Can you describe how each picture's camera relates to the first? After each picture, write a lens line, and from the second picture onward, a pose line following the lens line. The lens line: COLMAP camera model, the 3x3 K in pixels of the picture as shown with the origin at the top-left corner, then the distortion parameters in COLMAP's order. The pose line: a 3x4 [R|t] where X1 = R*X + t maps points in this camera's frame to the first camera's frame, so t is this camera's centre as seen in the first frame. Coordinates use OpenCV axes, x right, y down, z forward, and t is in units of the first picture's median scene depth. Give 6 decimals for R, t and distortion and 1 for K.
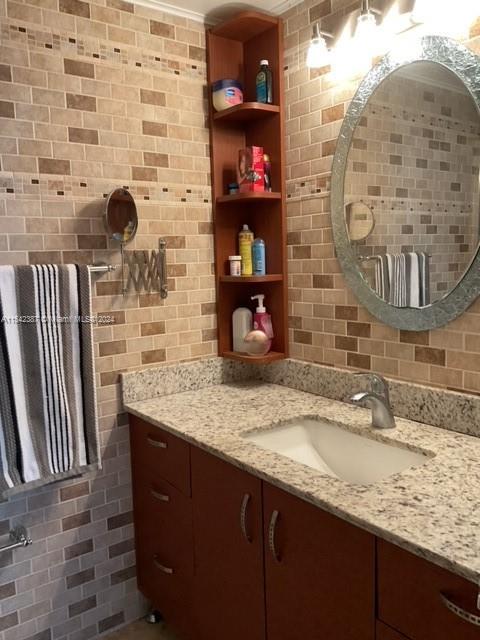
lens RADIAL K [[530.7, 0, 240.5], [0, 530.7, 321.8], [0, 0, 1]] dist [0.126267, -0.223915]
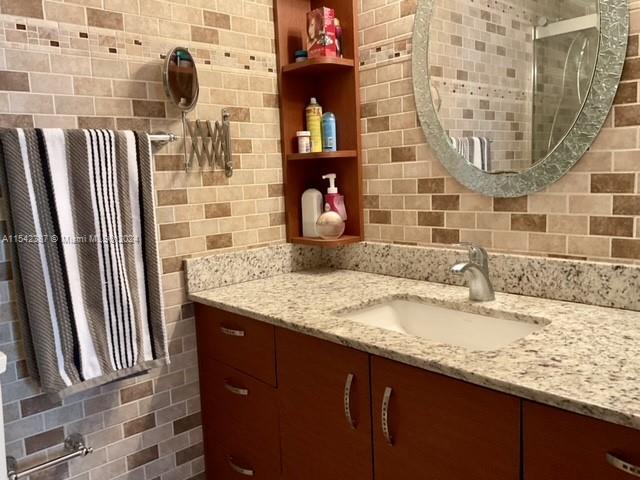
lens RADIAL K [[530.7, 0, 320.1], [0, 530.7, 243.6], [0, 0, 1]] dist [0.126267, -0.223915]
pose [[0.994472, -0.027695, 0.101286, -0.092888], [0.026898, 0.999596, 0.009227, 0.071395], [-0.101500, -0.006452, 0.994815, 0.089970]]
